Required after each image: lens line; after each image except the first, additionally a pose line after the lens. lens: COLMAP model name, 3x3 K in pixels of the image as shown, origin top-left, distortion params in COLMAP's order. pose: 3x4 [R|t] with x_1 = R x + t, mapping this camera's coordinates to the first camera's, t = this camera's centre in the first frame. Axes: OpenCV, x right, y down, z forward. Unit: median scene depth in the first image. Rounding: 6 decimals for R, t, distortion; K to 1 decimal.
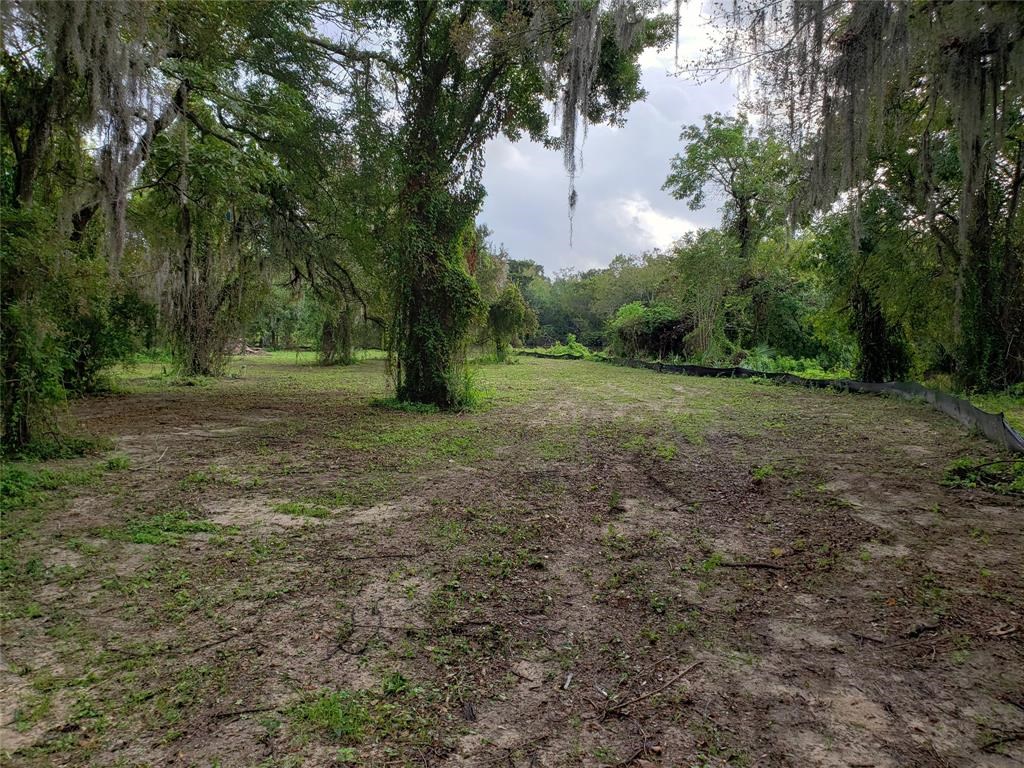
lens RADIAL K [[771.5, 0, 512.0], [0, 771.5, 384.0], [0, 0, 1]] dist [0.006184, 0.001156]
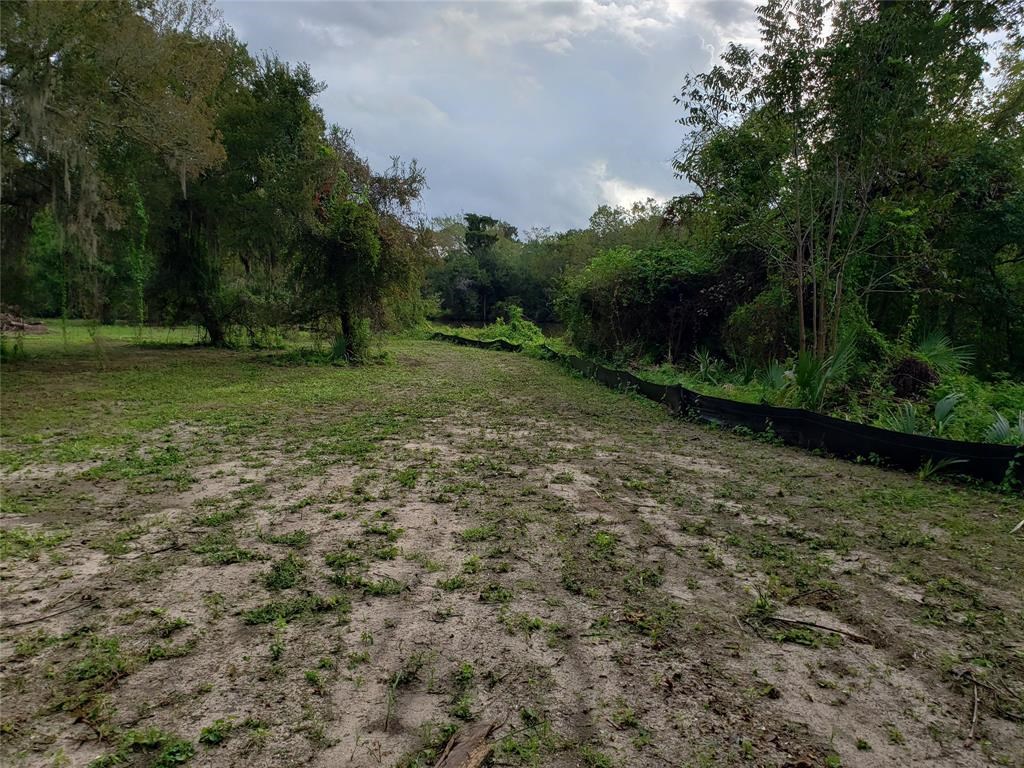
lens RADIAL K [[771.5, 0, 512.0], [0, 771.5, 384.0], [0, 0, 1]] dist [0.006184, 0.001156]
pose [[0.999788, 0.012653, 0.016264, 0.059957], [-0.013190, 0.999356, 0.033375, -0.021361], [-0.015831, -0.033583, 0.999311, 0.356478]]
